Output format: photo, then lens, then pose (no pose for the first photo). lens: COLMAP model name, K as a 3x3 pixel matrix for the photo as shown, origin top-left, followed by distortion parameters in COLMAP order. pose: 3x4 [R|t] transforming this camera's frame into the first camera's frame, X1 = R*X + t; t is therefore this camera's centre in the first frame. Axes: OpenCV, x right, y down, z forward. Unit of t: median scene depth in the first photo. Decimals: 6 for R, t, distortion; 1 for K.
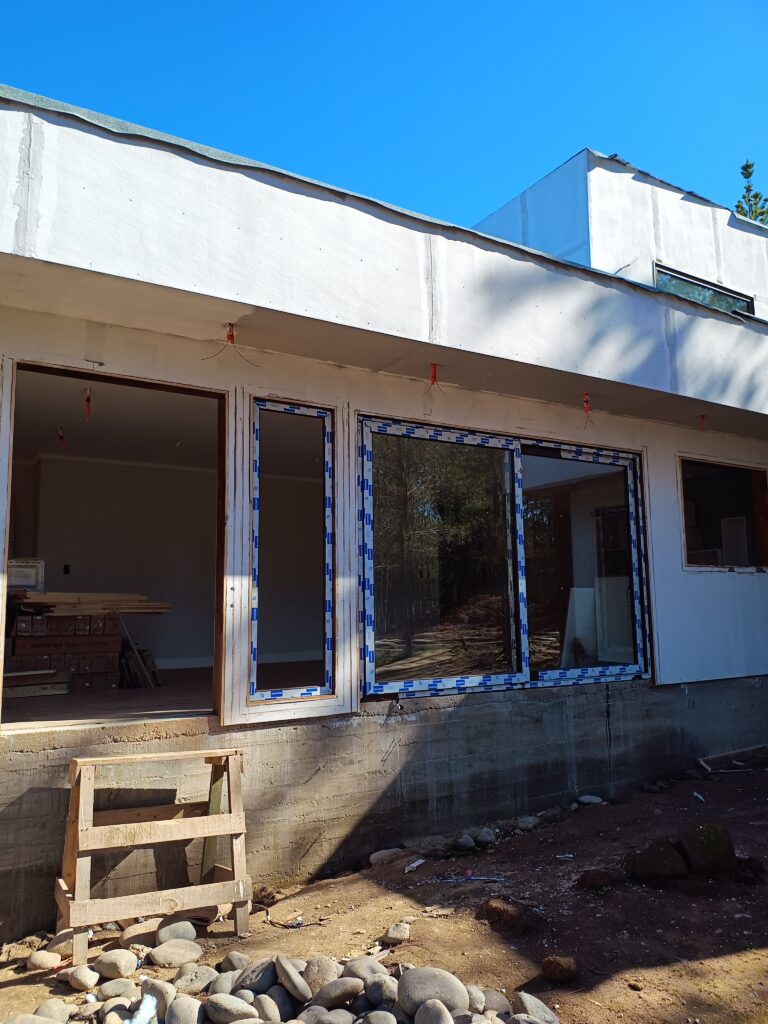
lens RADIAL K [[740.2, 0, 384.0], [0, 740.2, 512.0], [0, 0, 1]] dist [0.083927, -0.155498]
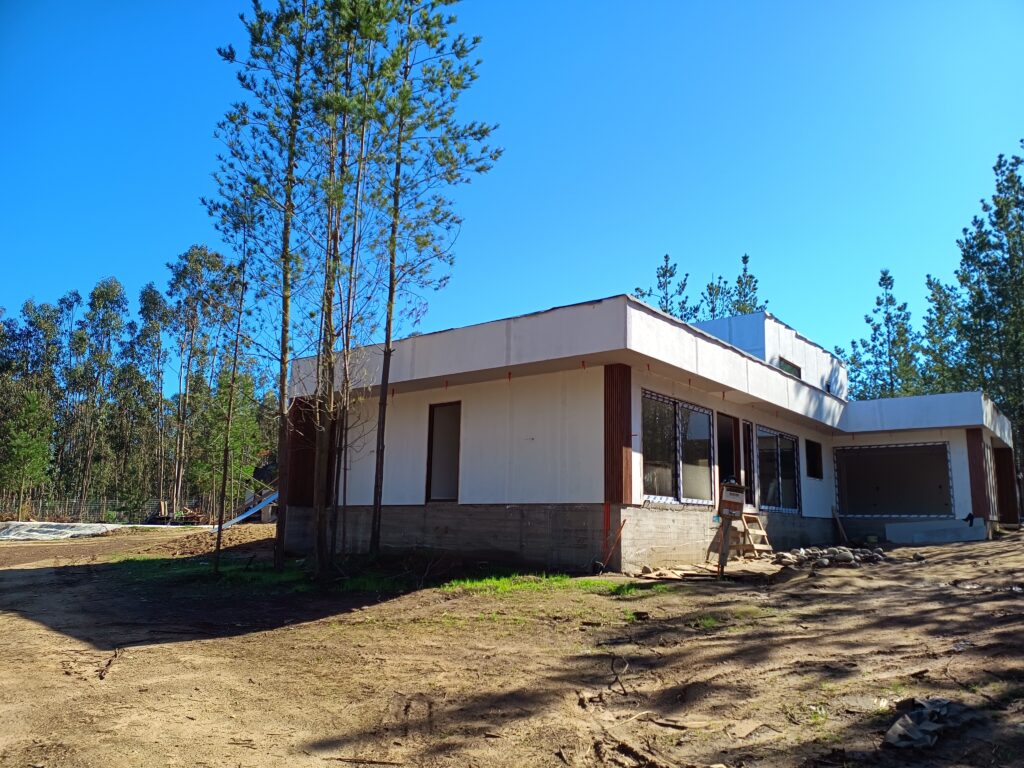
lens RADIAL K [[742.6, 0, 521.4], [0, 742.6, 392.6], [0, 0, 1]] dist [0.064726, -0.109815]
pose [[0.937701, 0.091054, 0.335299, -2.052785], [-0.075465, 0.995386, -0.059261, 0.004490], [-0.339148, 0.030266, 0.940246, -1.701161]]
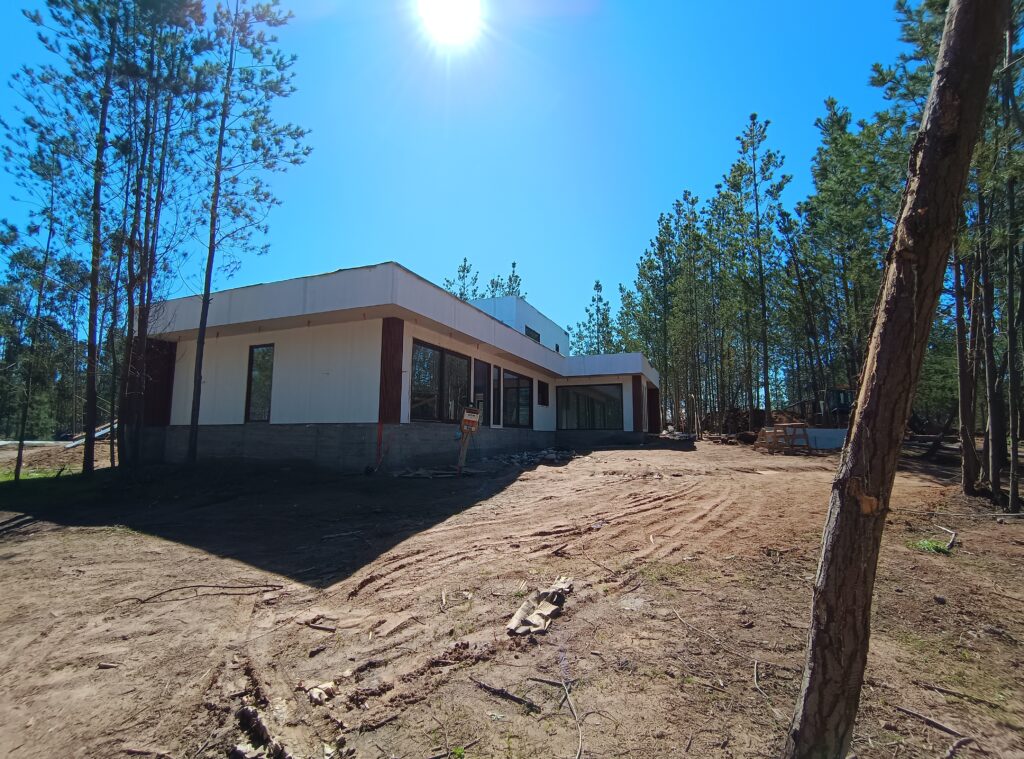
lens RADIAL K [[471.6, 0, 512.0], [0, 471.6, 379.5], [0, 0, 1]] dist [-0.000550, -0.001110]
pose [[0.814097, 0.089491, 0.573792, -1.687283], [-0.091400, 0.995486, -0.025581, 0.012744], [-0.573491, -0.031619, 0.818602, -1.506299]]
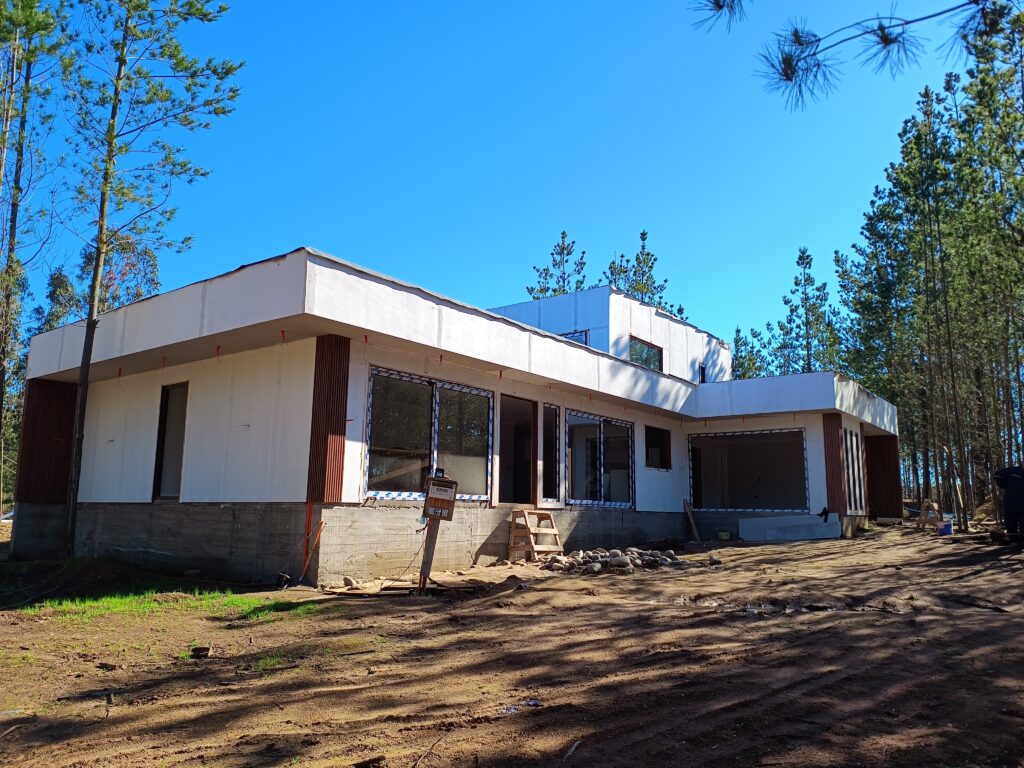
lens RADIAL K [[740.2, 0, 505.8], [0, 740.2, 386.4], [0, 0, 1]] dist [0.083927, -0.155498]
pose [[0.936688, 0.086499, 0.339315, -1.203714], [-0.072624, 0.995929, -0.053404, -0.042088], [-0.342553, 0.025380, 0.939156, -1.600463]]
